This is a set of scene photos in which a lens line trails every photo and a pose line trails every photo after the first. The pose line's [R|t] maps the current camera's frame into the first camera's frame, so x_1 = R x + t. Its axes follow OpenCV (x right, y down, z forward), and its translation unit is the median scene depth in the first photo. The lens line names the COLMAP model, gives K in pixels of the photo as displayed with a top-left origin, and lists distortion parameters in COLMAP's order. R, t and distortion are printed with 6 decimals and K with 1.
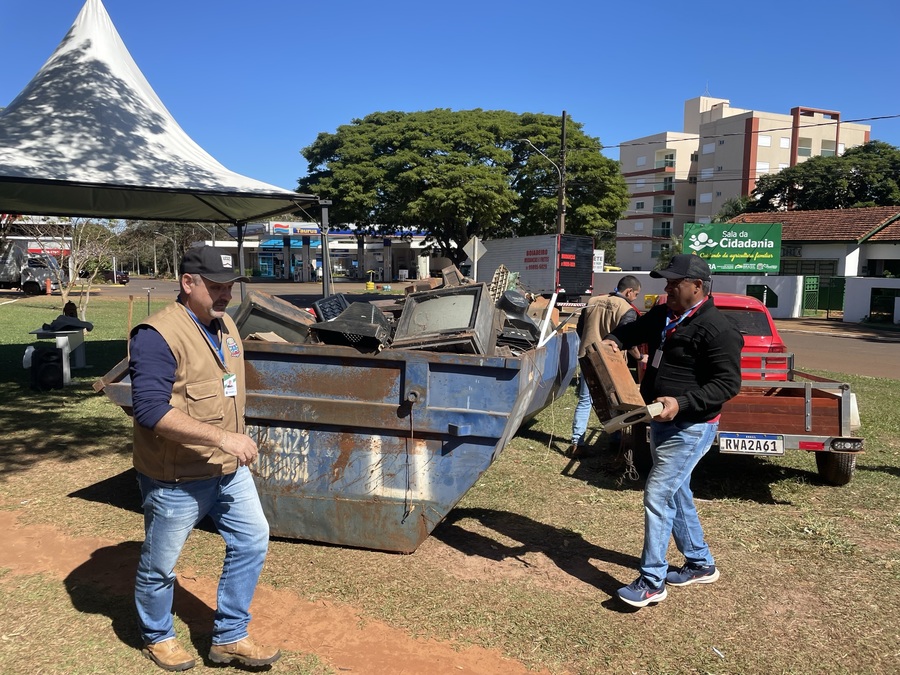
lens RADIAL K [[703.9, 0, 450.0], [0, 703.9, 337.5], [0, 0, 1]] dist [0.086794, -0.112356]
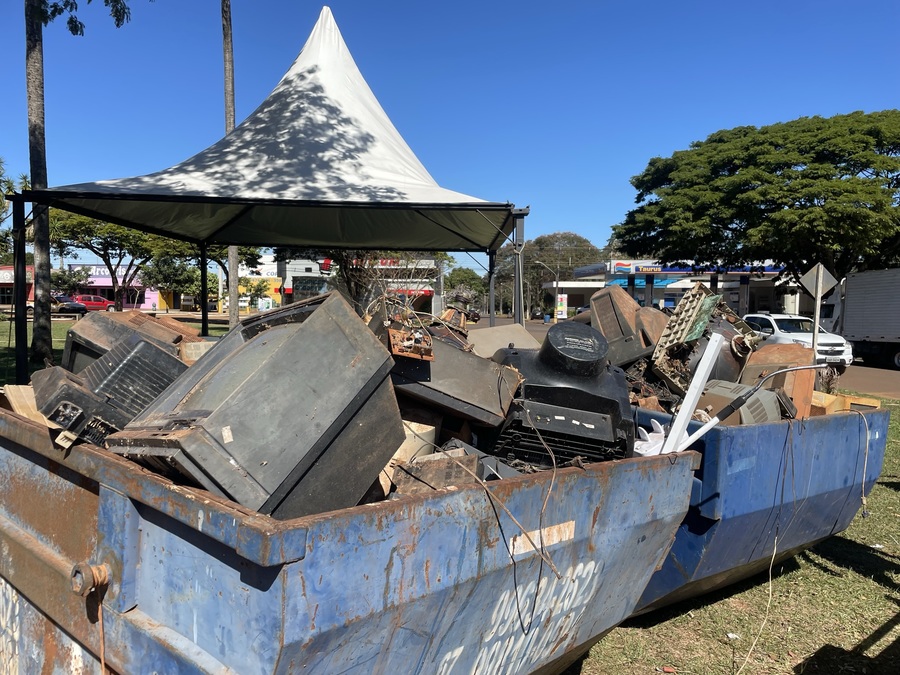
lens RADIAL K [[703.9, 0, 450.0], [0, 703.9, 337.5], [0, 0, 1]] dist [0.086794, -0.112356]
pose [[0.874856, 0.029158, -0.483505, 0.042179], [-0.057612, 0.997365, -0.044098, -0.005867], [0.480945, 0.066435, 0.874230, 0.102651]]
